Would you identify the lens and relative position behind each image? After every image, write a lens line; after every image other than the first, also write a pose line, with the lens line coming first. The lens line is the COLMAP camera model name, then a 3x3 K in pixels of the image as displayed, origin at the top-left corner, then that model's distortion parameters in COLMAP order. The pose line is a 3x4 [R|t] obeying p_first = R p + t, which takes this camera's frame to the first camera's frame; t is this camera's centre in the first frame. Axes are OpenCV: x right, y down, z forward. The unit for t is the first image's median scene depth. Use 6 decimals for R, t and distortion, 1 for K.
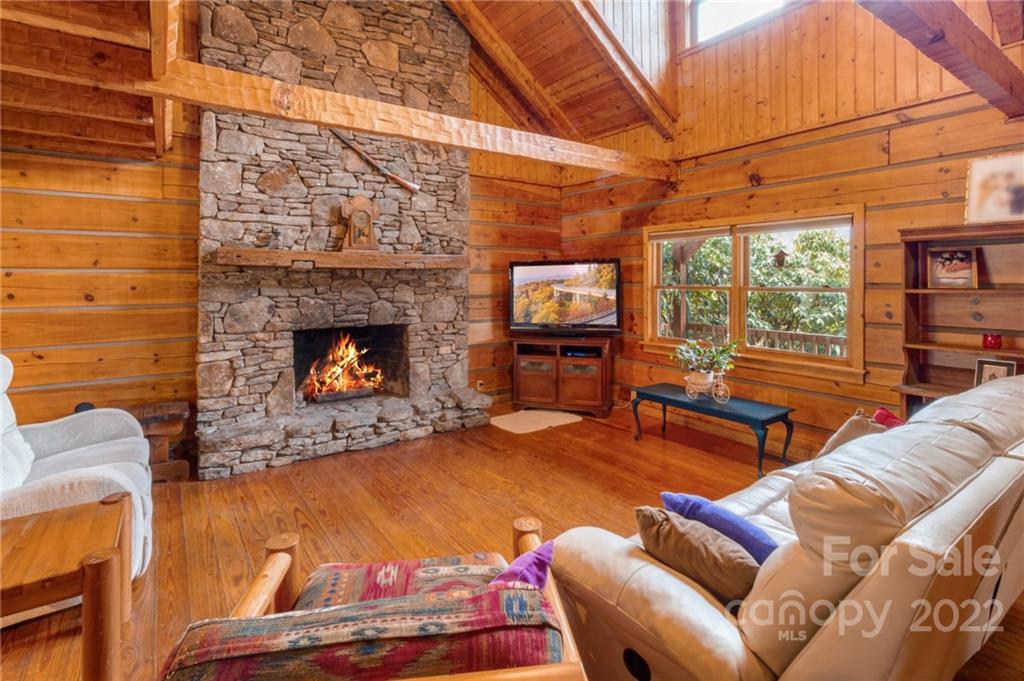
lens RADIAL K [[488.9, 0, 511.7], [0, 488.9, 279.3], [0, 0, 1]] dist [-0.000219, 0.000124]
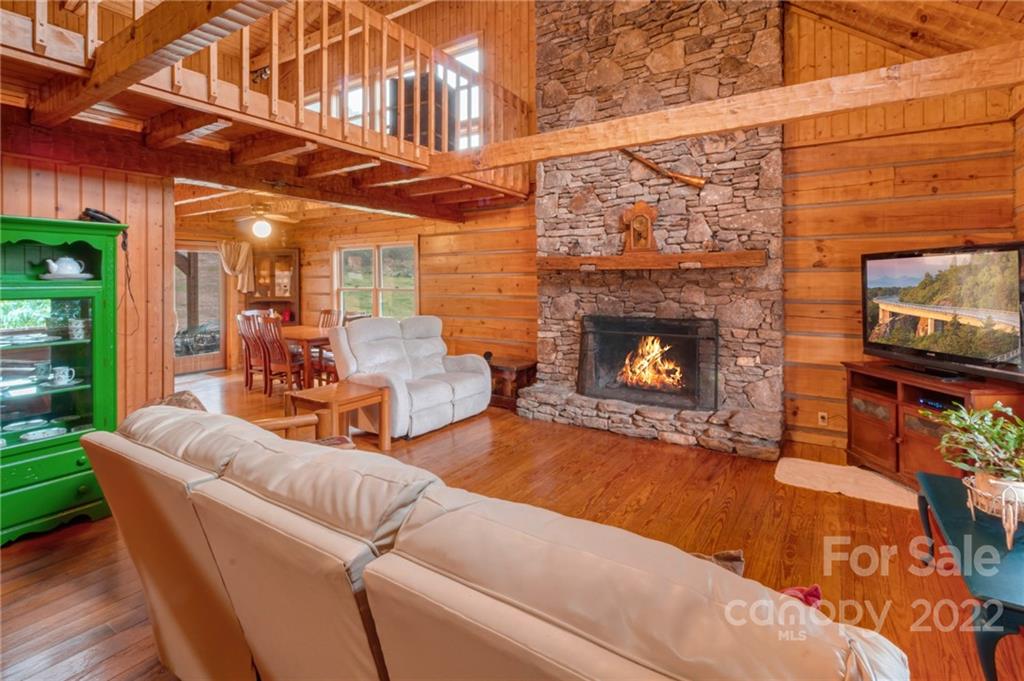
lens RADIAL K [[488.9, 0, 511.7], [0, 488.9, 279.3], [0, 0, 1]] dist [-0.000219, 0.000124]
pose [[0.373743, -0.000961, -0.927532, 0.570875], [0.000272, 1.000000, -0.000927, 0.000461], [0.927532, 0.000094, 0.373743, 0.330994]]
